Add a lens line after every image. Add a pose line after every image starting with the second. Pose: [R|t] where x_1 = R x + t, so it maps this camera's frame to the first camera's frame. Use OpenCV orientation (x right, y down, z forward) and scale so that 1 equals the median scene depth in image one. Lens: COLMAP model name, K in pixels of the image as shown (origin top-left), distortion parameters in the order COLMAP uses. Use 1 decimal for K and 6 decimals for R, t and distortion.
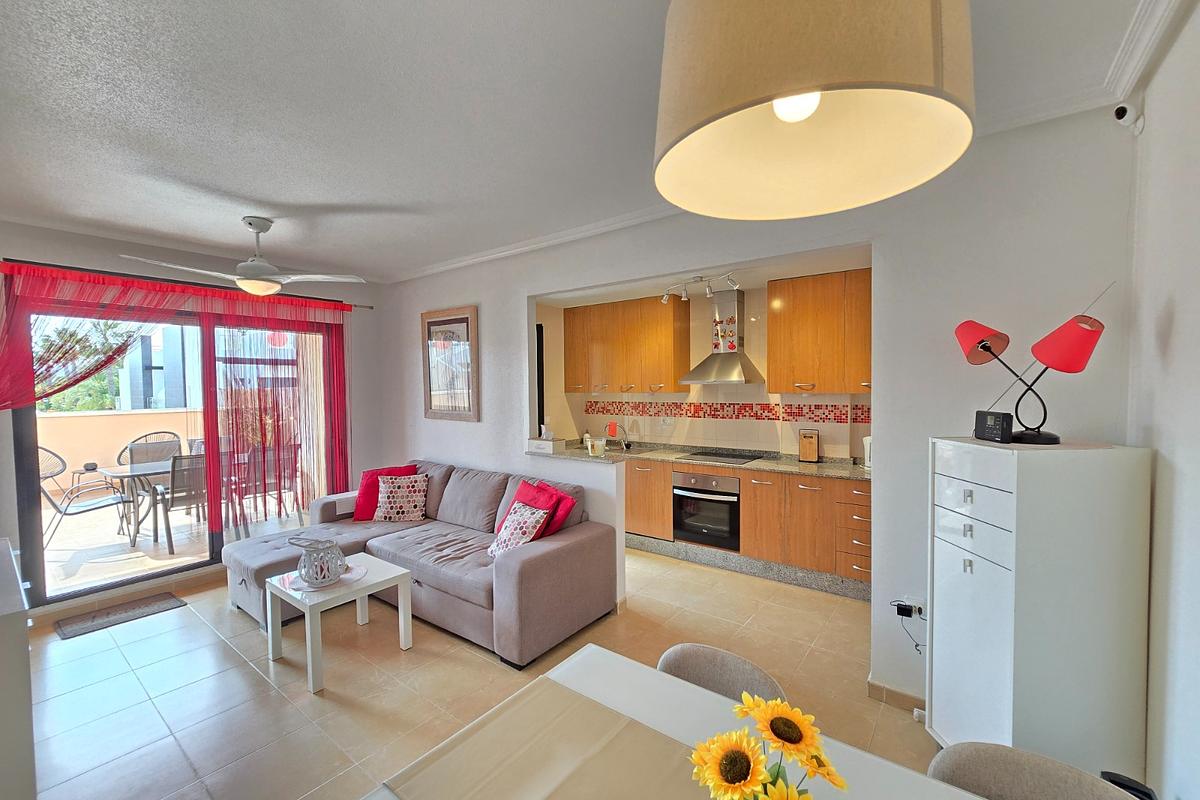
lens RADIAL K [[488.5, 0, 598.9], [0, 488.5, 402.6], [0, 0, 1]] dist [-0.003937, -0.000130]
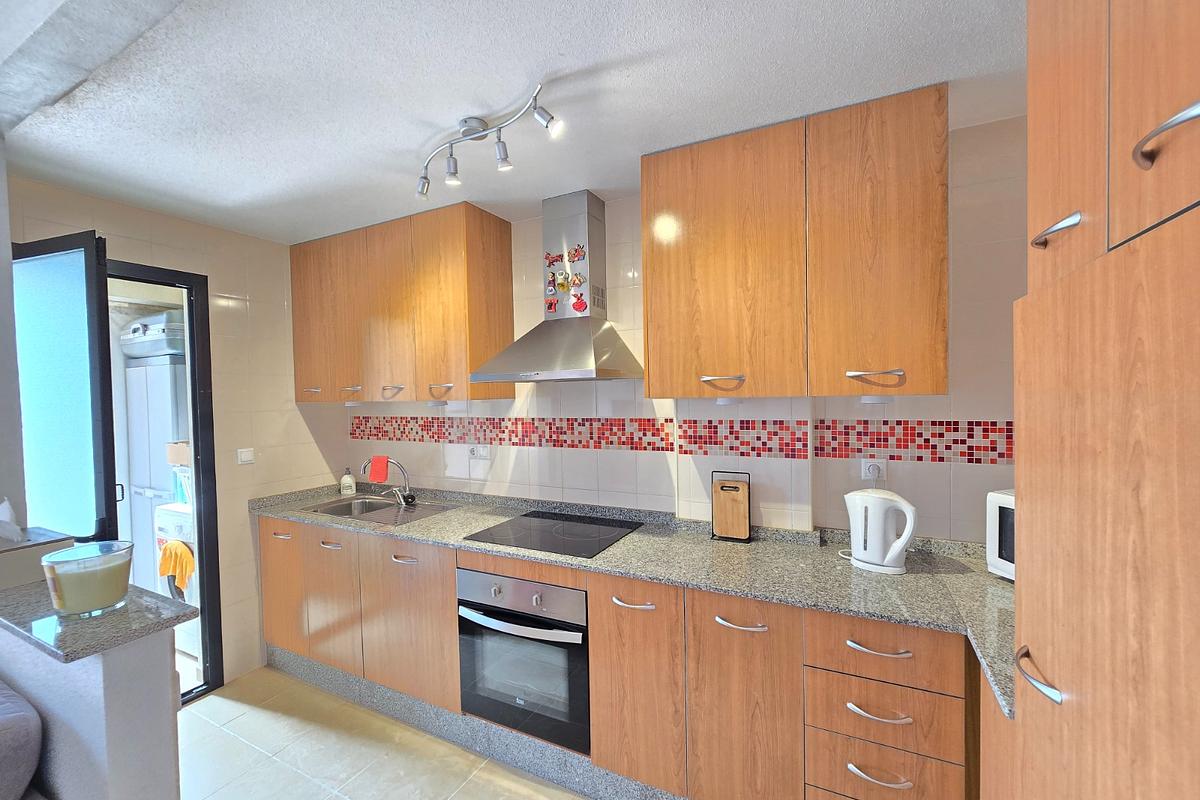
lens RADIAL K [[488.5, 0, 600.0], [0, 488.5, 402.9], [0, 0, 1]] dist [-0.003937, -0.000130]
pose [[0.984293, -0.014385, 0.175956, 0.197806], [0.016664, 0.999795, -0.011480, -0.009029], [-0.175755, 0.014232, 0.984331, 0.493225]]
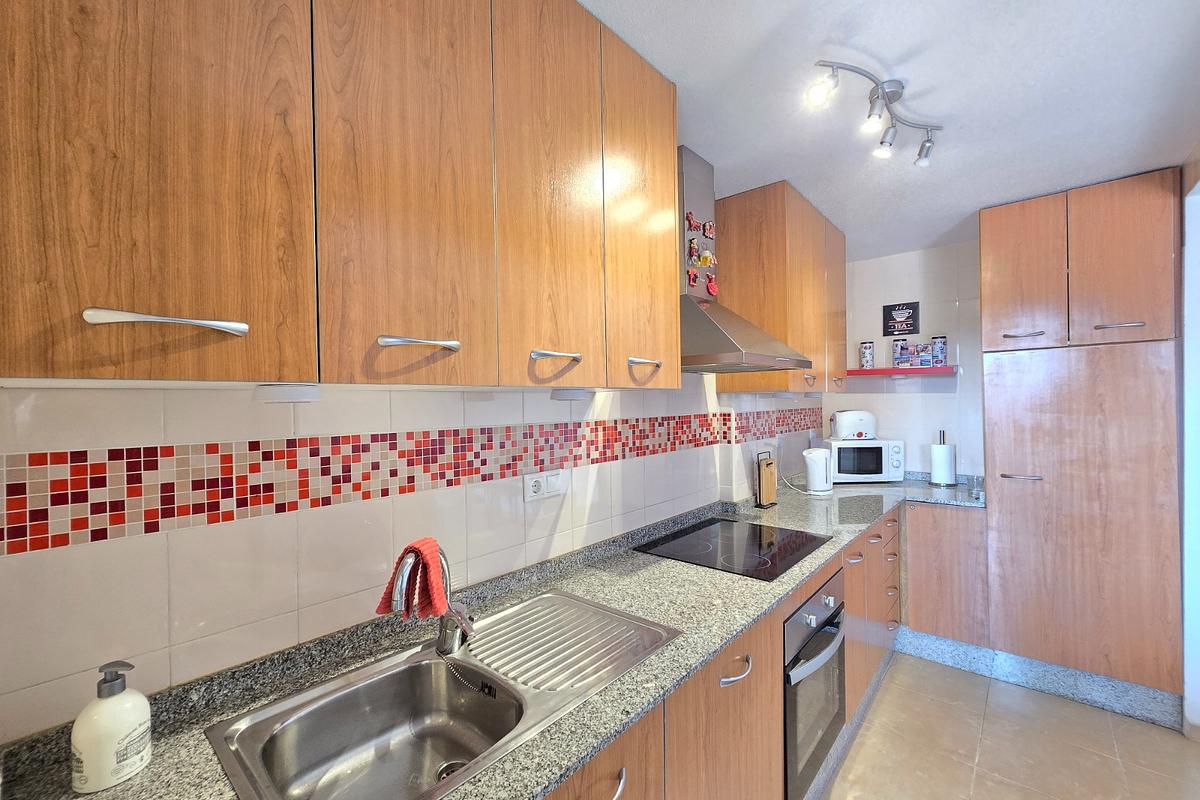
lens RADIAL K [[488.5, 0, 596.3], [0, 488.5, 403.8], [0, 0, 1]] dist [-0.003937, -0.000130]
pose [[0.079528, 0.004885, 0.996821, -0.177415], [0.049871, 0.998716, -0.008873, -0.009762], [-0.995584, 0.050418, 0.079183, 1.045244]]
